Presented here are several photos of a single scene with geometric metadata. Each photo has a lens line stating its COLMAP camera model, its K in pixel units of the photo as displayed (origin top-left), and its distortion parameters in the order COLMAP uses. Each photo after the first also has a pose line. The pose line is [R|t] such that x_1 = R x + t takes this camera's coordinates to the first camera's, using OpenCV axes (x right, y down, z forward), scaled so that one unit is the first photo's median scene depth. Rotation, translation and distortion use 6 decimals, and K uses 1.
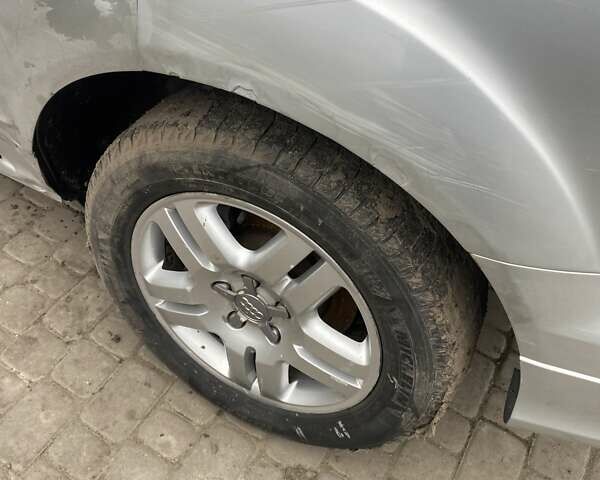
lens RADIAL K [[611.1, 0, 300.0], [0, 611.1, 240.0], [0, 0, 1]] dist [0.108482, -0.202402]
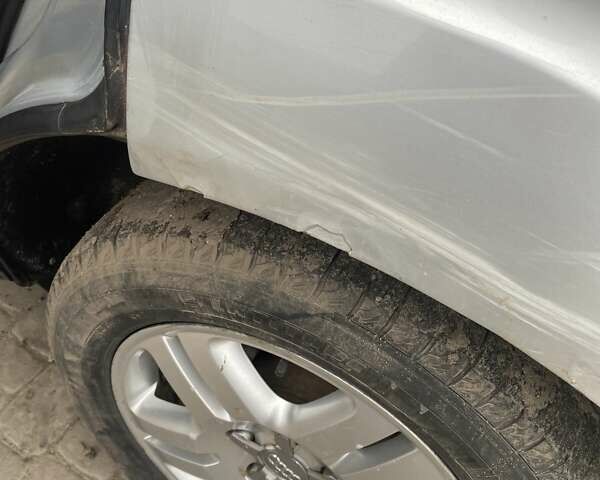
lens RADIAL K [[611.1, 0, 300.0], [0, 611.1, 240.0], [0, 0, 1]] dist [0.108482, -0.202402]
pose [[0.999532, 0.021243, 0.022011, -0.096727], [-0.021819, 0.999417, 0.026261, -0.193158], [-0.021440, -0.026729, 0.999413, 0.364468]]
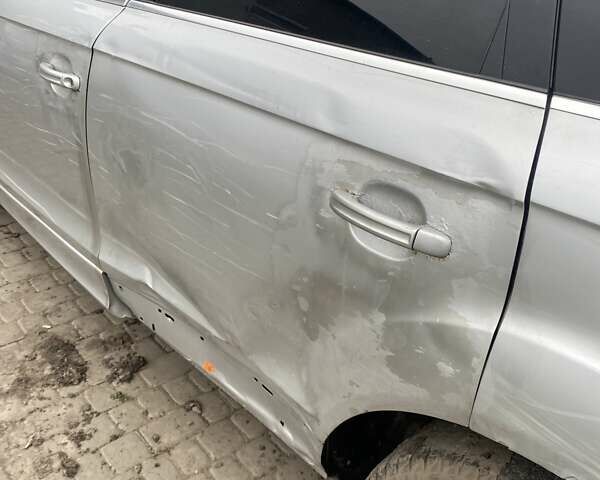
lens RADIAL K [[611.1, 0, 300.0], [0, 611.1, 240.0], [0, 0, 1]] dist [0.108482, -0.202402]
pose [[0.946529, 0.119605, -0.299629, -0.208329], [-0.208113, 0.936031, -0.283787, -0.177545], [0.246520, 0.330969, 0.910872, -0.153296]]
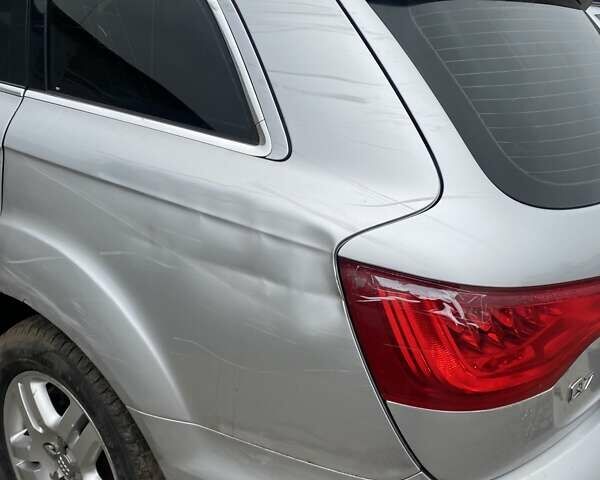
lens RADIAL K [[598.1, 0, 300.0], [0, 598.1, 282.1], [0, 0, 1]] dist [0.075648, -0.000436]
pose [[0.981363, 0.078751, -0.175283, 0.784888], [-0.140977, 0.914909, -0.378243, 0.211941], [0.130581, 0.395905, 0.908960, -0.427090]]
